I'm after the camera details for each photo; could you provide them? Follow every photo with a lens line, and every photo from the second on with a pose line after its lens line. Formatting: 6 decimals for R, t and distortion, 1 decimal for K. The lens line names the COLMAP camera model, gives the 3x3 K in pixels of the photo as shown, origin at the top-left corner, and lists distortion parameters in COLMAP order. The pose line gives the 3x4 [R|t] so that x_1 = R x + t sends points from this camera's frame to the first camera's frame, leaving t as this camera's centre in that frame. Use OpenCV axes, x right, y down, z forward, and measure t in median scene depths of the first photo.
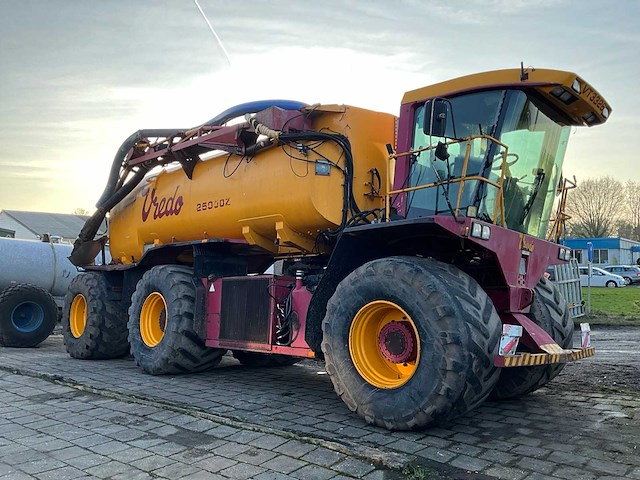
lens RADIAL K [[523.0, 0, 323.4], [0, 523.0, 237.6], [0, 0, 1]] dist [0.070800, -0.120897]
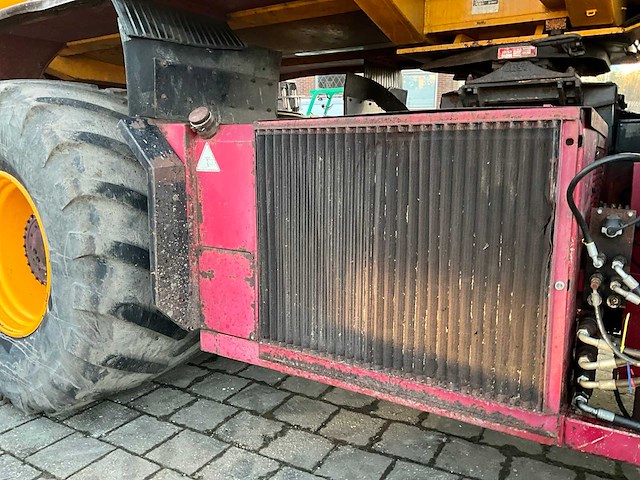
lens RADIAL K [[523.0, 0, 319.4], [0, 523.0, 240.5], [0, 0, 1]] dist [0.070800, -0.120897]
pose [[0.979876, -0.057188, 0.191241, -0.227440], [-0.003285, 0.953330, 0.301913, 0.057029], [-0.199582, -0.296466, 0.933957, 0.773121]]
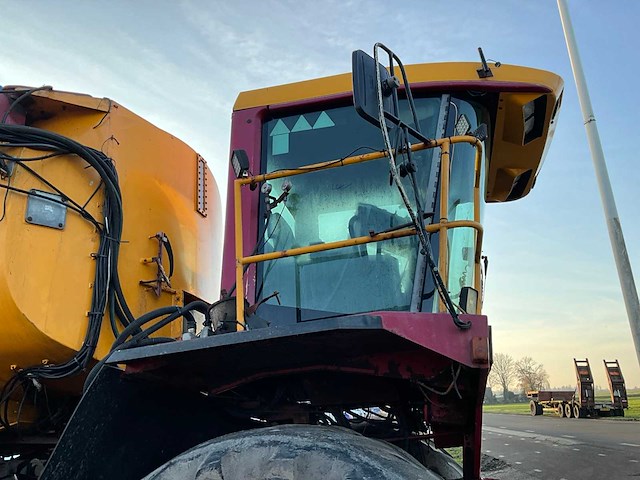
lens RADIAL K [[523.0, 0, 317.3], [0, 523.0, 239.8], [0, 0, 1]] dist [0.070800, -0.120897]
pose [[0.858269, 0.113757, 0.500434, -0.022471], [0.025464, 0.964483, -0.262916, 0.005750], [-0.512568, 0.238395, 0.824889, 0.501090]]
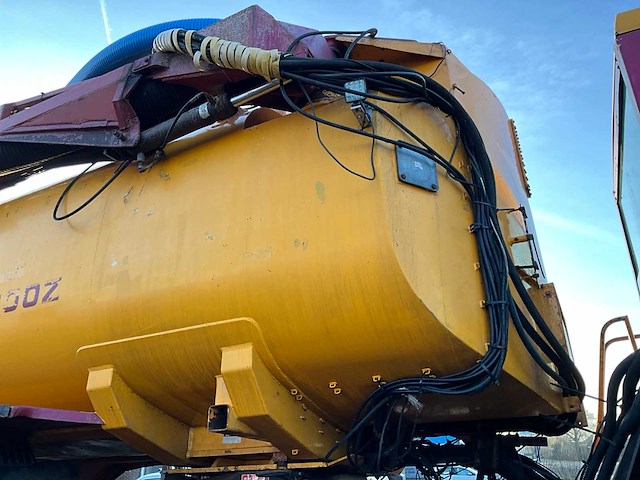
lens RADIAL K [[523.0, 0, 317.1], [0, 523.0, 238.2], [0, 0, 1]] dist [0.070800, -0.120897]
pose [[0.949426, 0.114536, 0.292355, -0.134622], [-0.007887, 0.939501, -0.342456, 0.014880], [-0.313892, 0.322831, 0.892890, 0.688135]]
